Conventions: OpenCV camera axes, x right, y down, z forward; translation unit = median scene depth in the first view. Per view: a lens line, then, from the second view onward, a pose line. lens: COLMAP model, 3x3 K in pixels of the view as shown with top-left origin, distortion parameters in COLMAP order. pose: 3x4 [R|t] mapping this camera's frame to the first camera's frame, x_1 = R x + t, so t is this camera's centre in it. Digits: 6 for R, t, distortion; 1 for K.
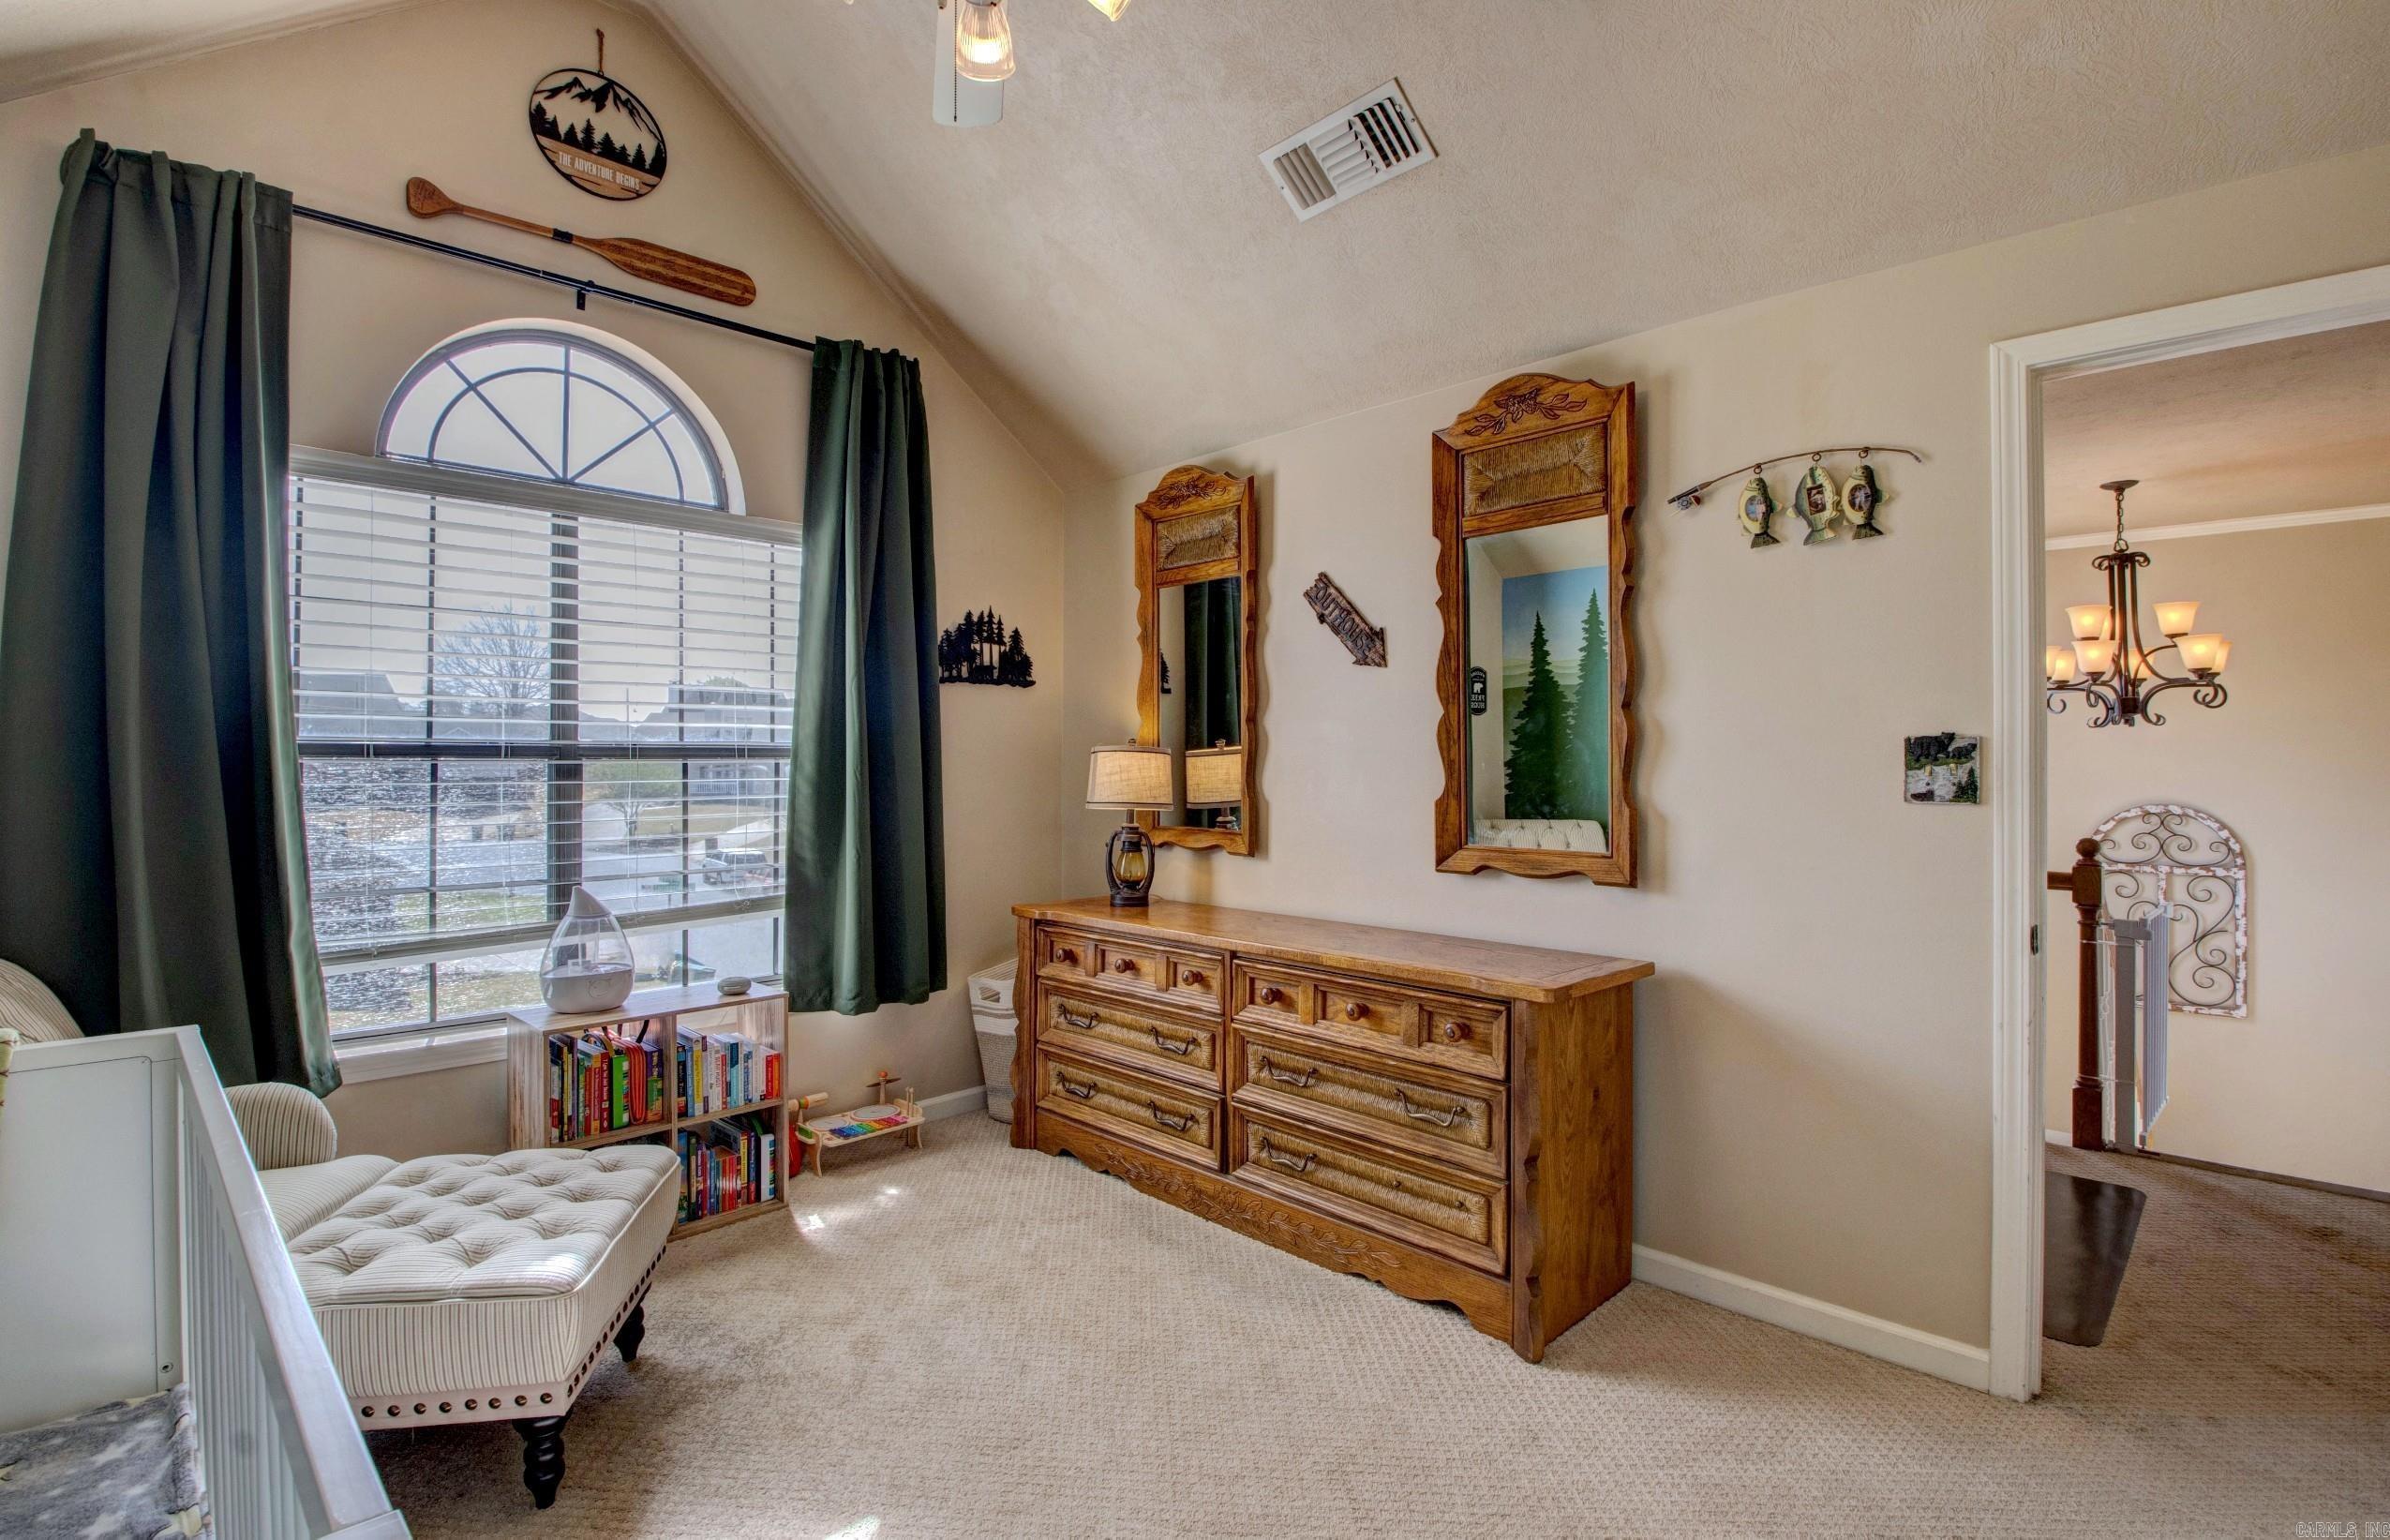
lens RADIAL K [[1118.0, 0, 1170.1], [0, 1118.0, 762.3], [0, 0, 1]] dist [-0.002460, -0.014506]
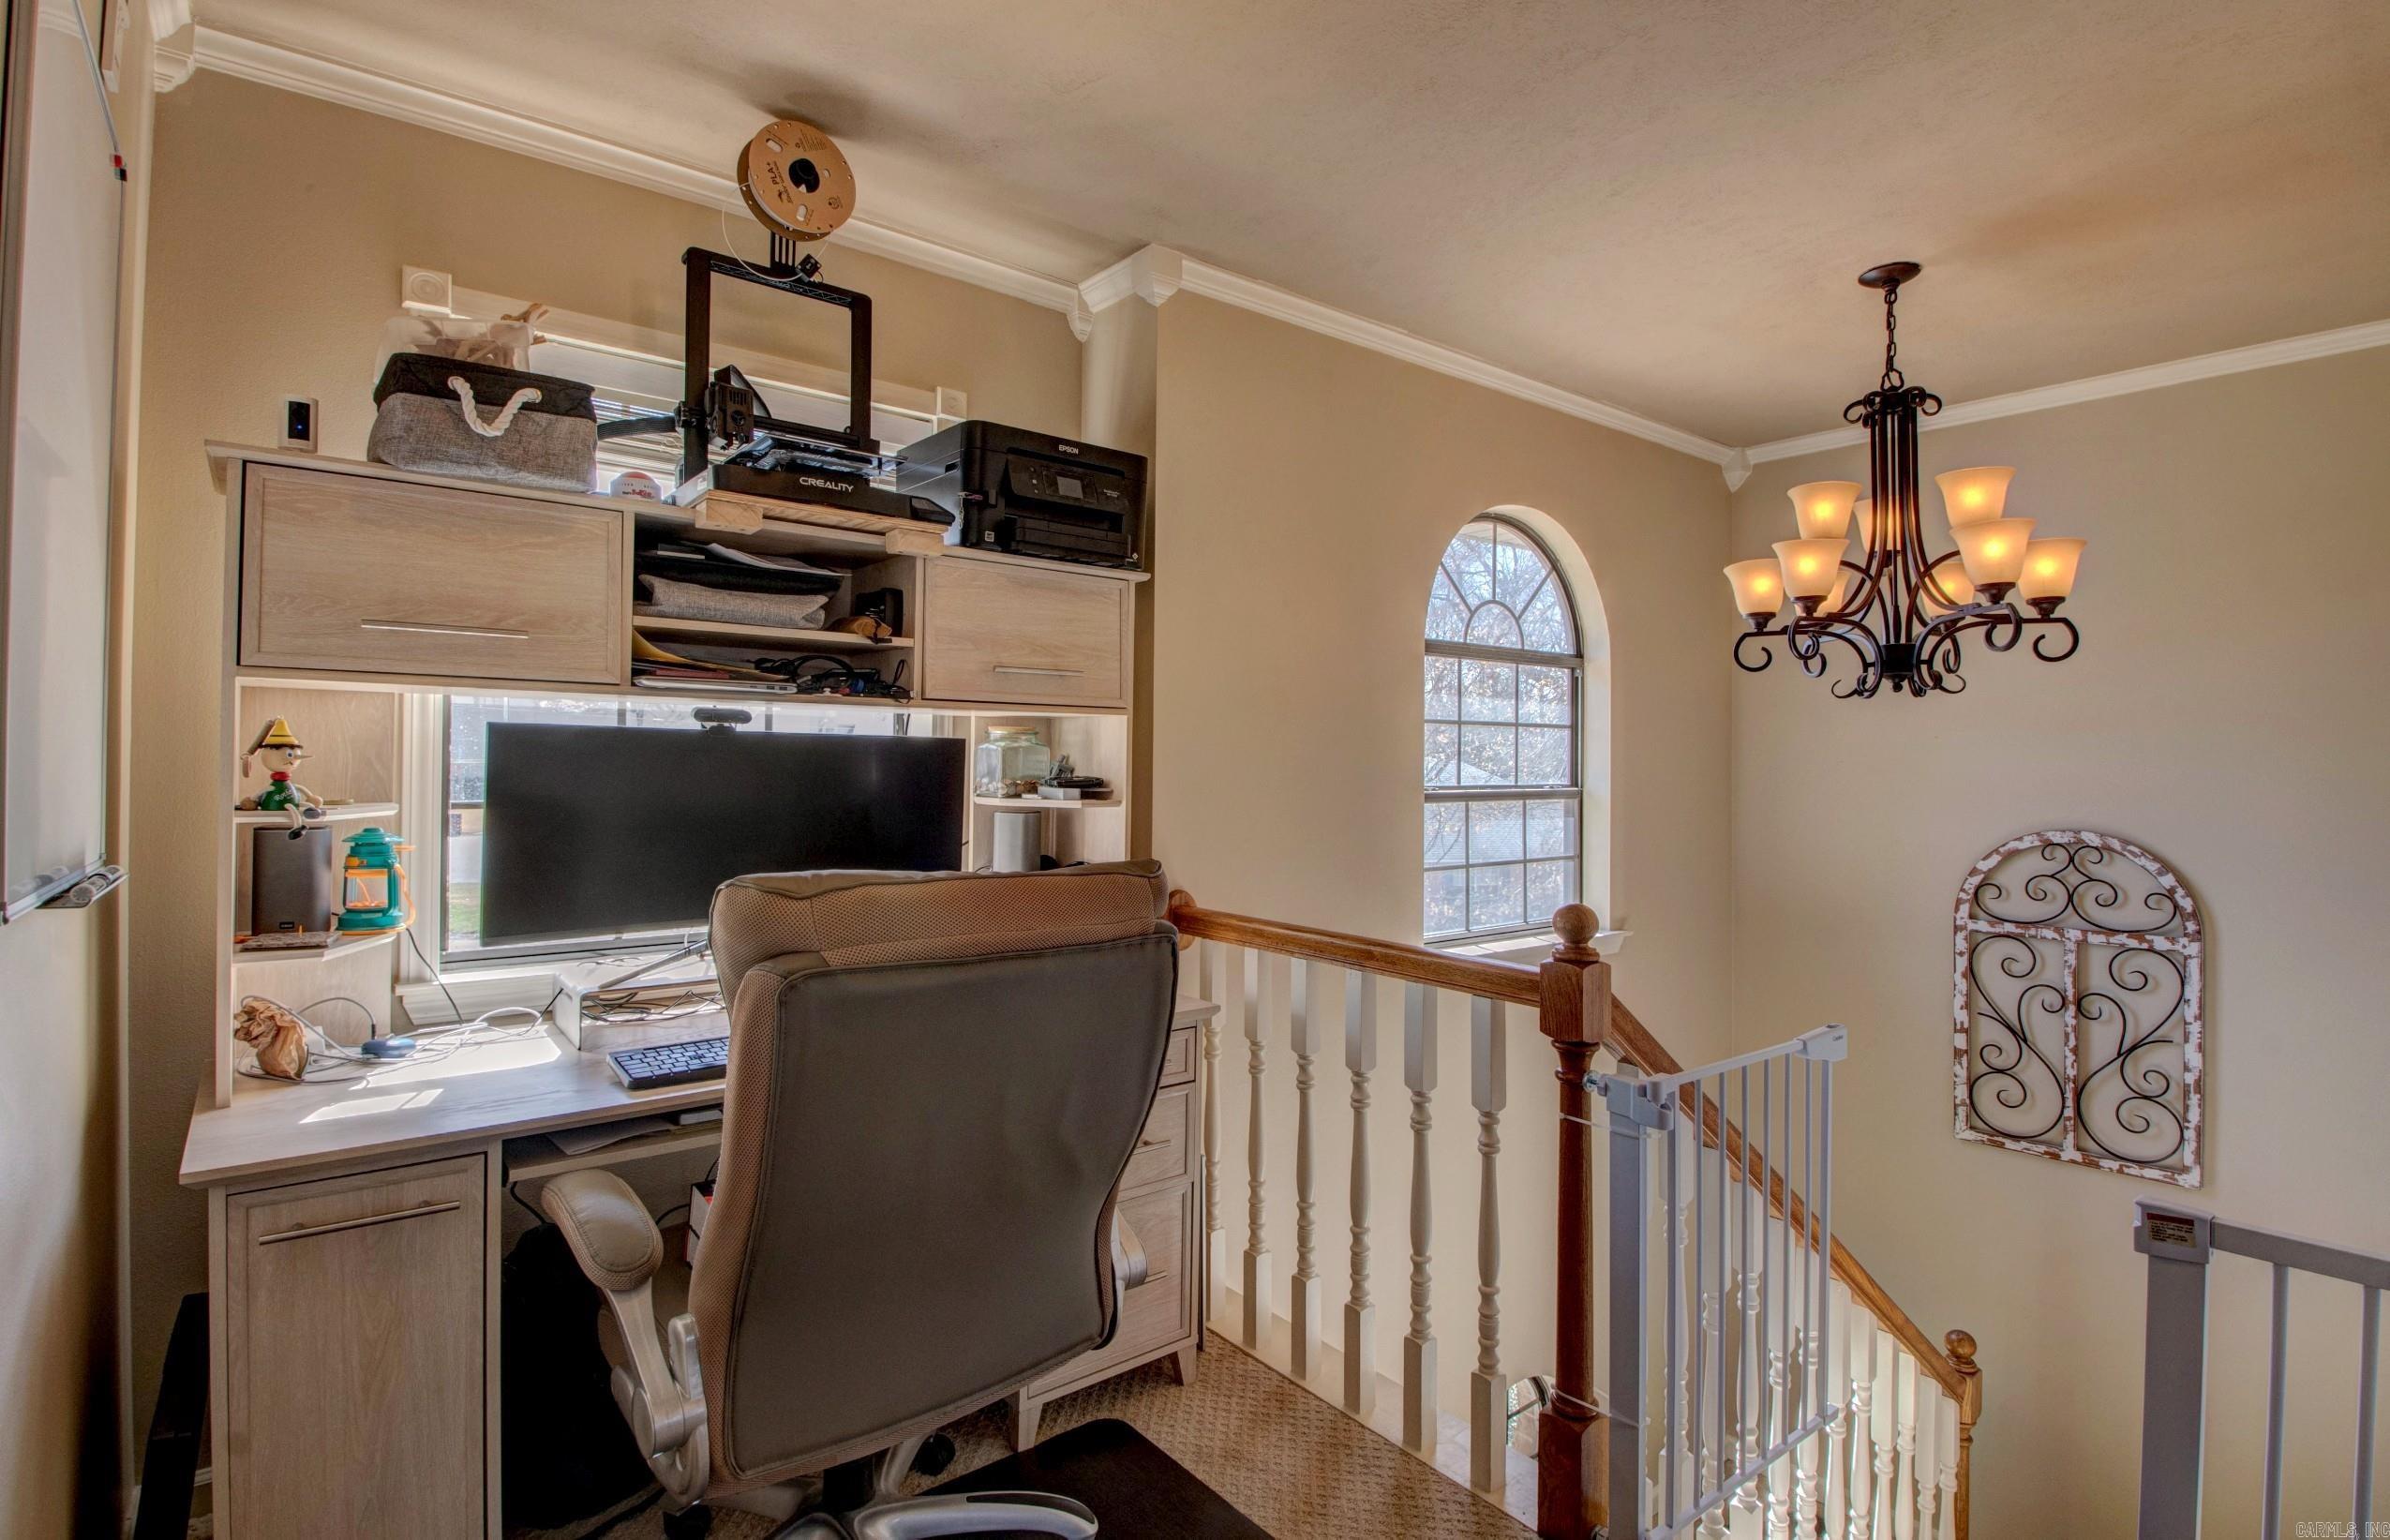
lens RADIAL K [[1118.0, 0, 1185.3], [0, 1118.0, 766.4], [0, 0, 1]] dist [-0.002460, -0.014506]
pose [[0.992844, 0.005451, -0.119298, 0.496734], [-0.005304, 0.999985, 0.001553, 0.004353], [0.119305, -0.000910, 0.992857, 0.336498]]
